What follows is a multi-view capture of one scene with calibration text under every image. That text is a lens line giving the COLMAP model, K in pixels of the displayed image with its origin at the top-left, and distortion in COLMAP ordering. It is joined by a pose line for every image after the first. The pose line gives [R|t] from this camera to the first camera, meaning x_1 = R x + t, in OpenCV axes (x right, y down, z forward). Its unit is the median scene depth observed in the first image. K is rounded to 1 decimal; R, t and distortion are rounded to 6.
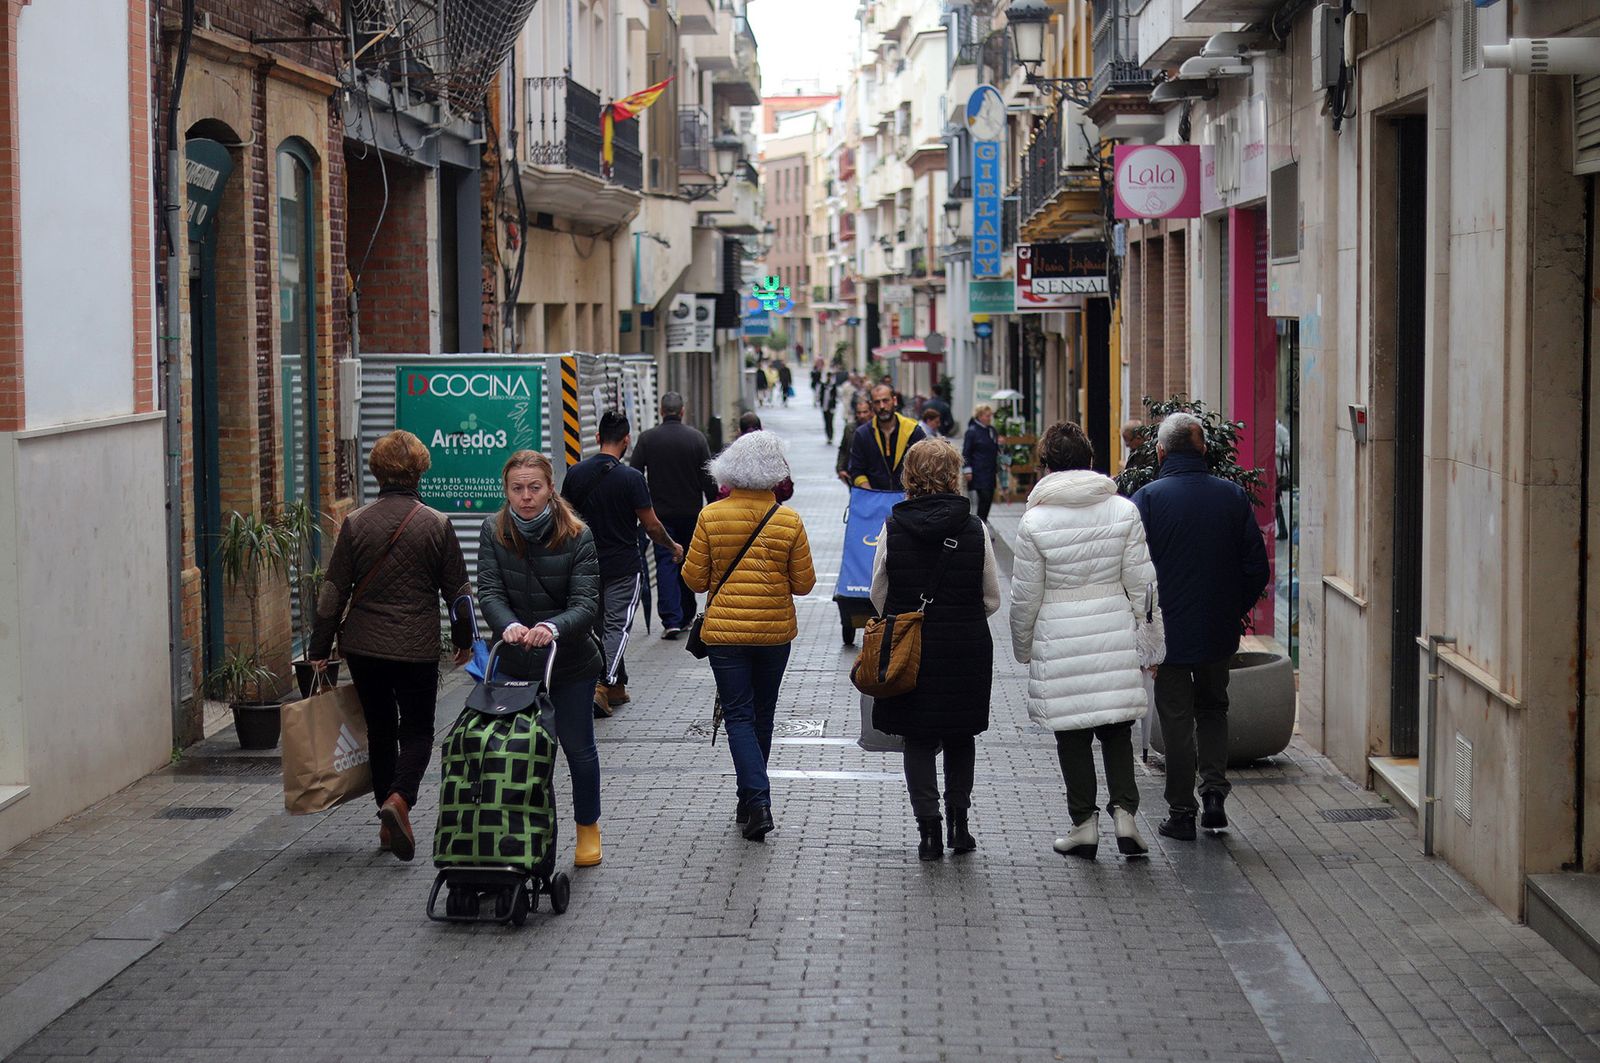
lens RADIAL K [[4087.8, 0, 800.0], [0, 4087.8, 531.5], [0, 0, 1]] dist [-0.171698, 0.199341]
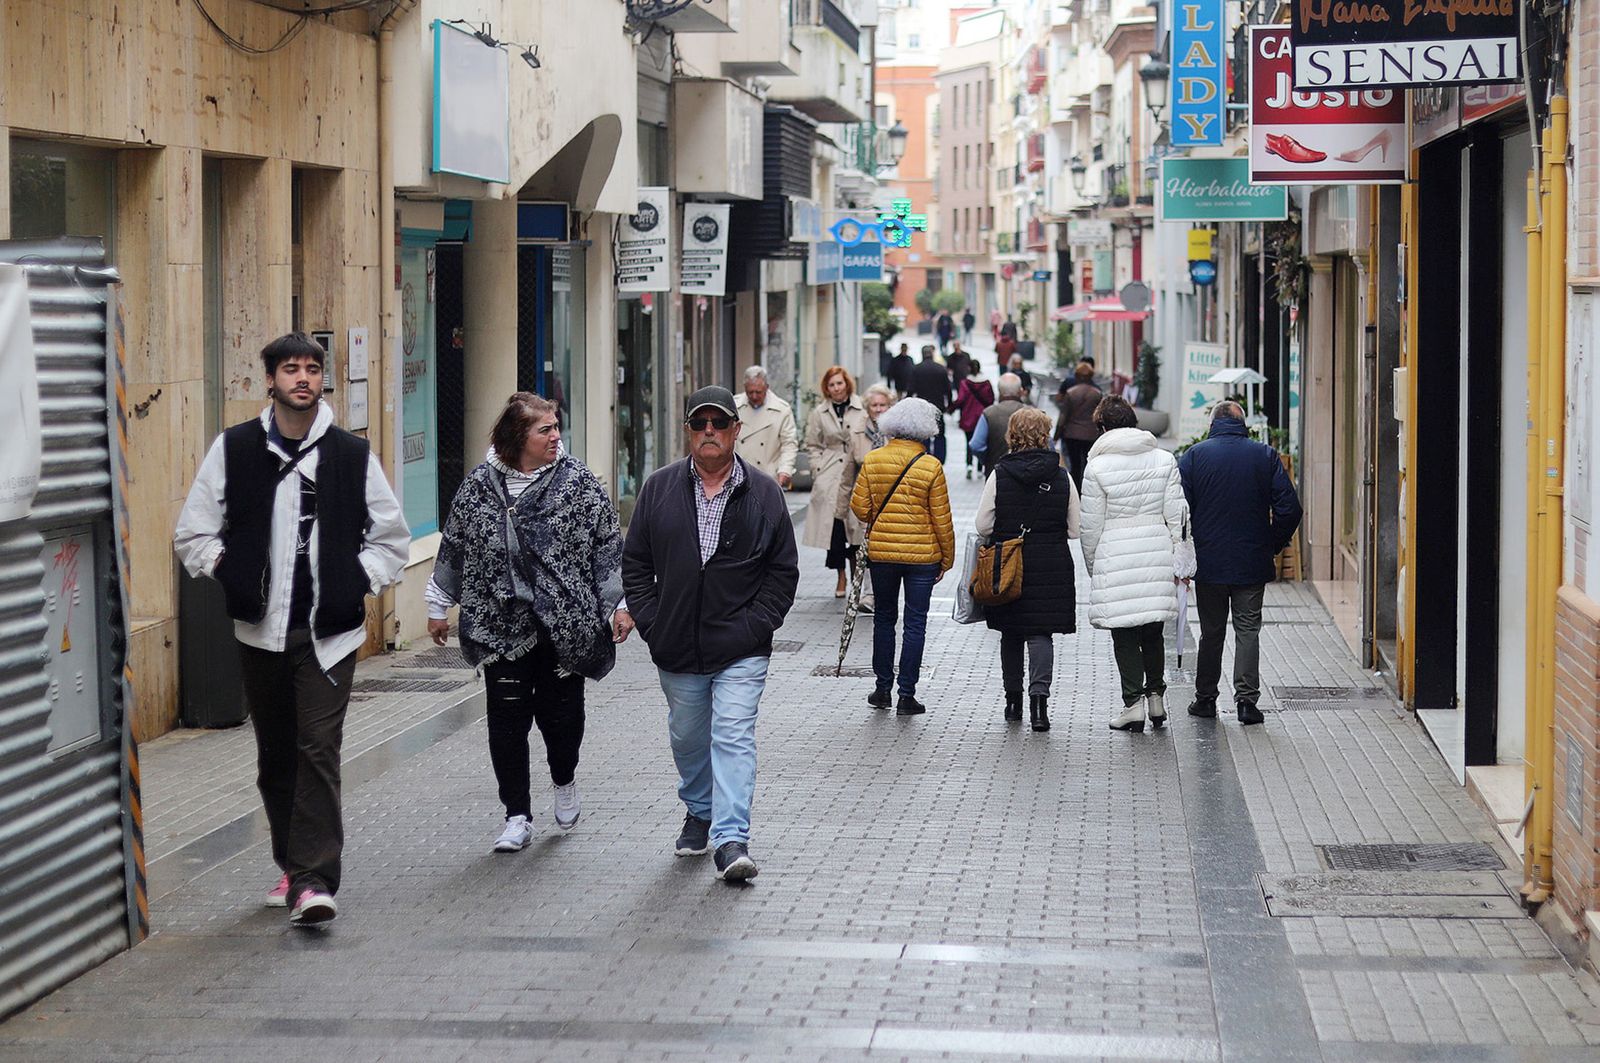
lens RADIAL K [[4087.8, 0, 800.0], [0, 4087.8, 531.5], [0, 0, 1]] dist [-0.171698, 0.199341]
pose [[0.998234, 0.011310, -0.058316, 0.015139], [-0.010947, 0.999919, 0.006544, -0.009587], [0.058385, -0.005894, 0.998277, 0.278611]]
